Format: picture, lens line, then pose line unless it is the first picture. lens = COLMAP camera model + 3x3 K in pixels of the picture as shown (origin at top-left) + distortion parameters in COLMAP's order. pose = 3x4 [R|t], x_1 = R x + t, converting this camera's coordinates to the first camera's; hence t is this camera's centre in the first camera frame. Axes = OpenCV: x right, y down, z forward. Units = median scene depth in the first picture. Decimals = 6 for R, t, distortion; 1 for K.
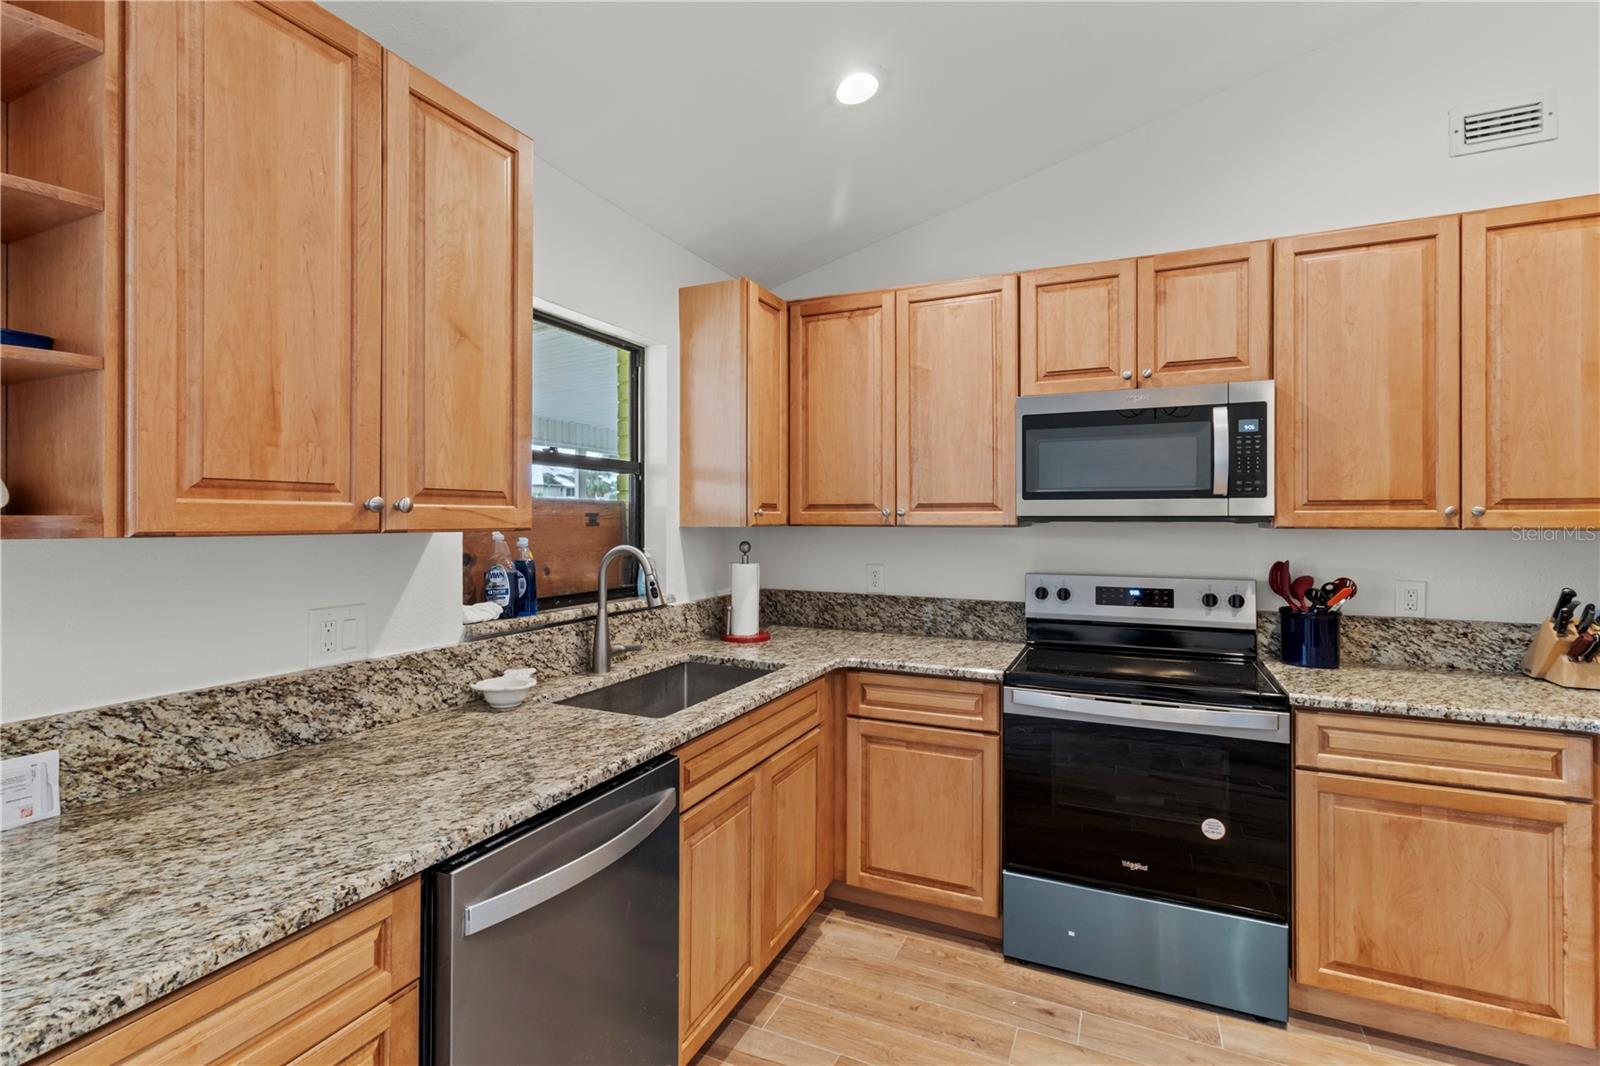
lens RADIAL K [[748.8, 0, 797.4], [0, 748.8, 517.0], [0, 0, 1]] dist [0.002253, 0.000050]
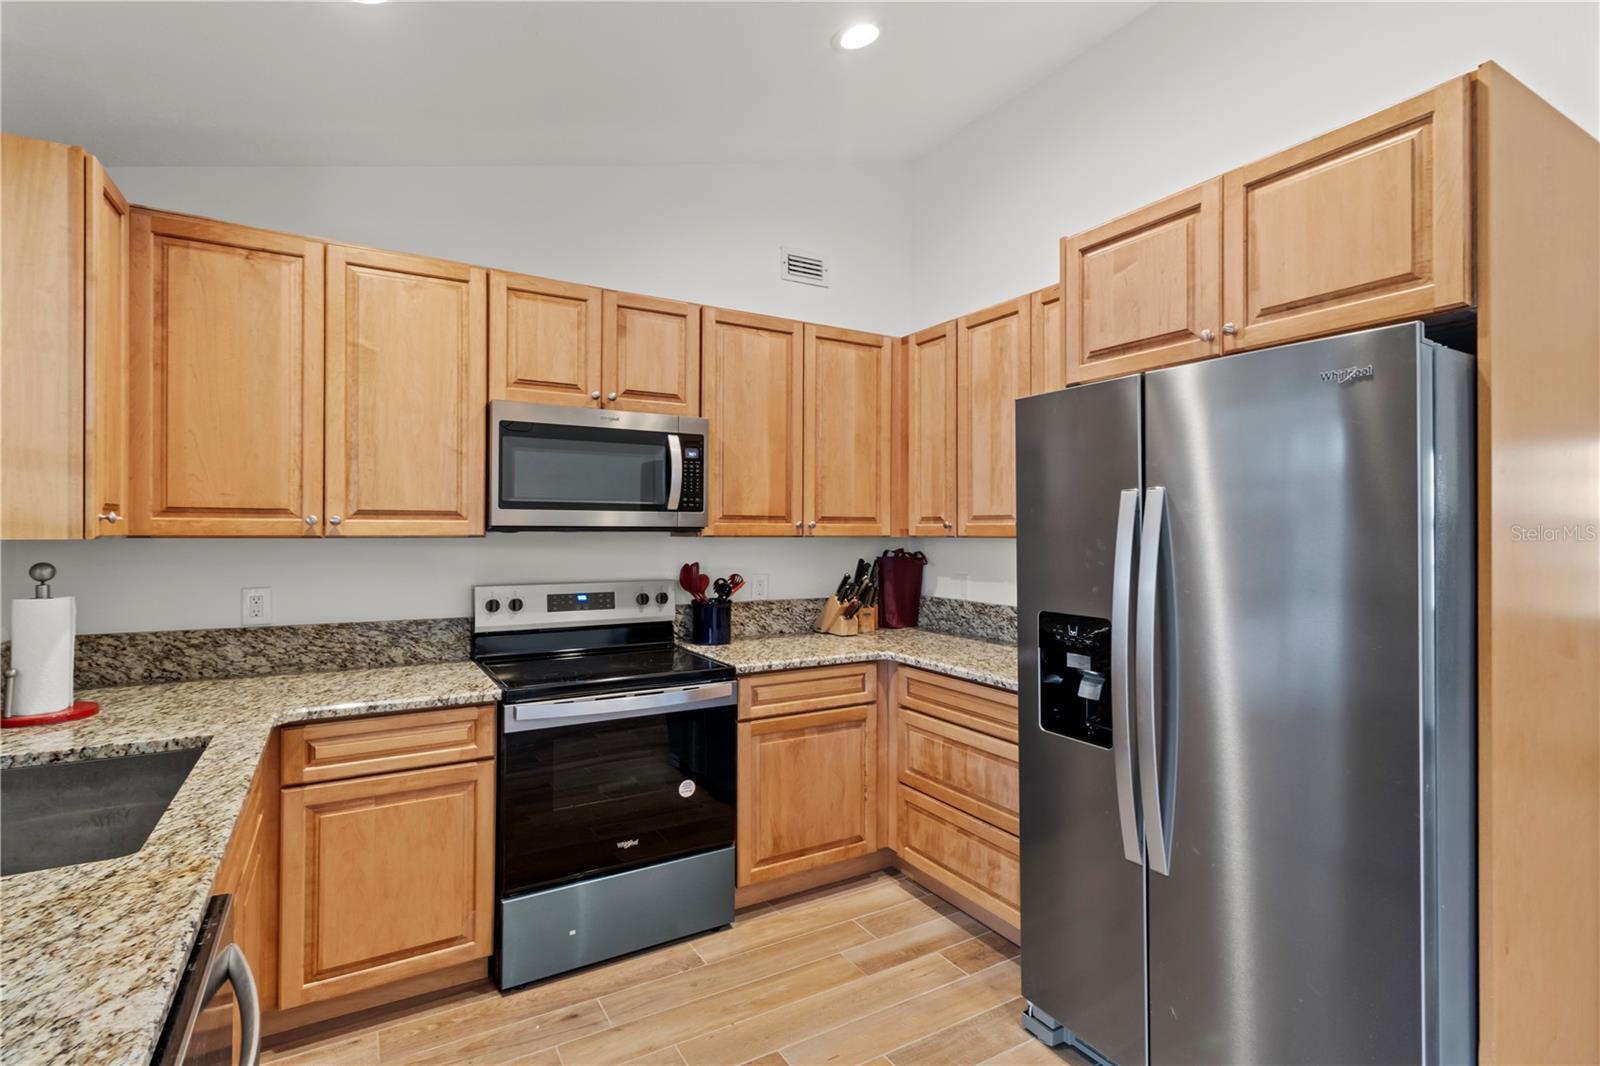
lens RADIAL K [[743.0, 0, 792.5], [0, 743.0, 528.2], [0, 0, 1]] dist [0.001509, 0.000752]
pose [[0.571526, 0.004225, 0.820573, -0.273208], [-0.005300, 0.999985, -0.001457, 0.001435], [-0.820567, -0.003516, 0.571540, 0.156934]]
